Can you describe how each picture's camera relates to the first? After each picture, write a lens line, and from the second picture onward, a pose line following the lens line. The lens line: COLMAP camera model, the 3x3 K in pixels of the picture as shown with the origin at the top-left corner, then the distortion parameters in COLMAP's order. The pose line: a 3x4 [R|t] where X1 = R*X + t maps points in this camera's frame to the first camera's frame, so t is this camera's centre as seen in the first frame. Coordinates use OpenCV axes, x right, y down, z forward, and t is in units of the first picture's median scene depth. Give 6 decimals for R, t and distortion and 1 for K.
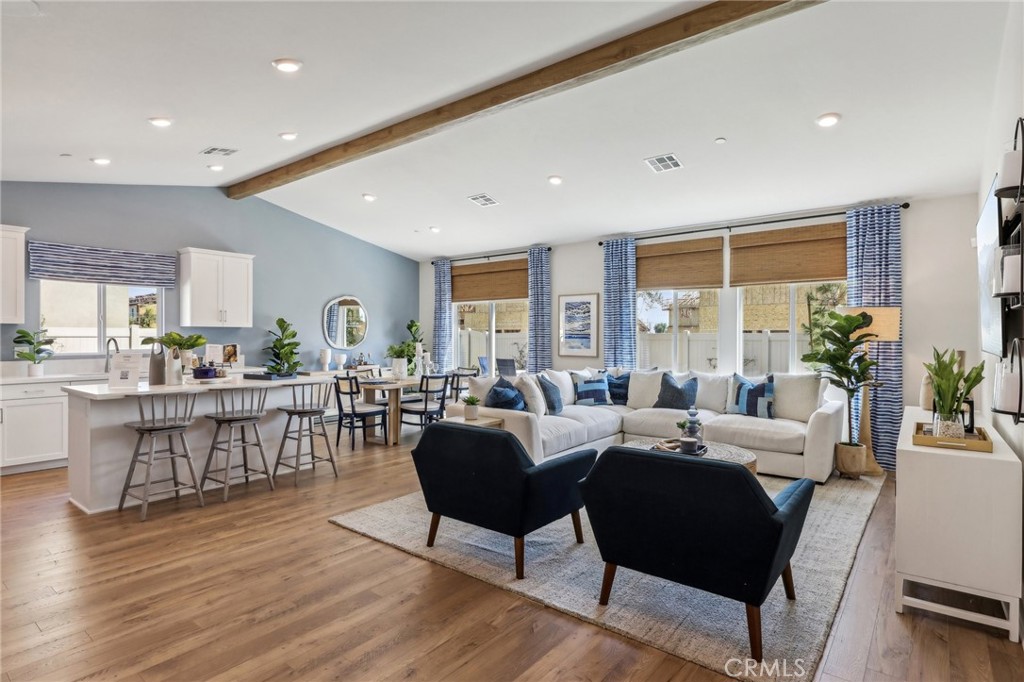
lens RADIAL K [[530.2, 0, 512.0], [0, 530.2, 341.5], [0, 0, 1]] dist [0.000707, -0.000476]
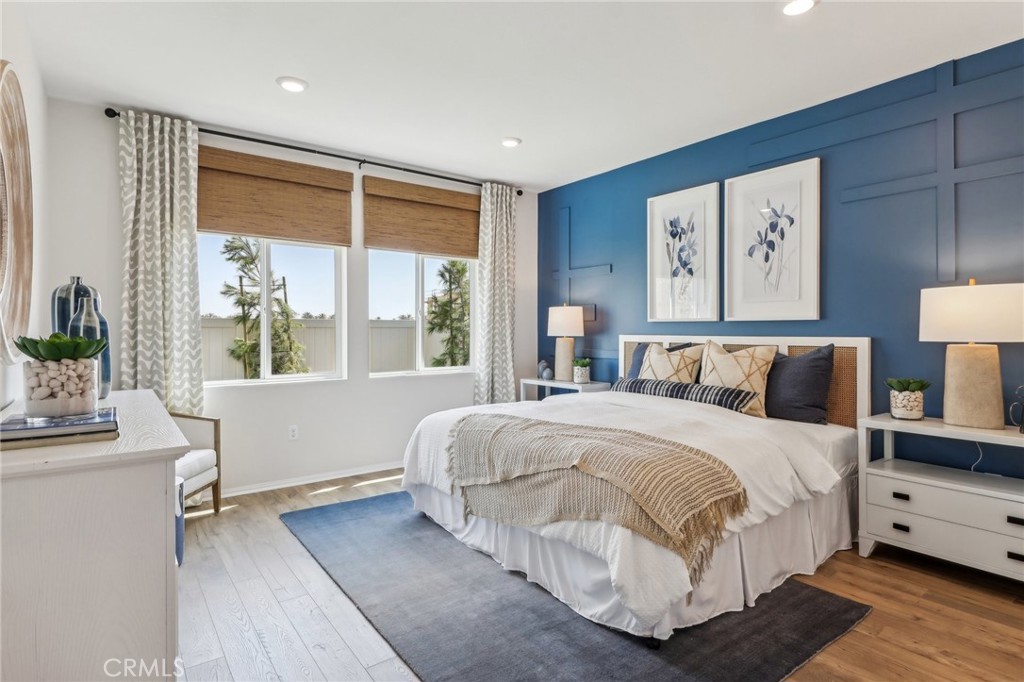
lens RADIAL K [[530.2, 0, 512.3], [0, 530.2, 337.2], [0, 0, 1]] dist [0.000707, -0.000476]
pose [[0.251731, -0.004064, 0.967789, -0.232322], [-0.001131, 0.999989, 0.004493, 0.016758], [-0.967797, -0.002226, 0.251724, 0.619080]]
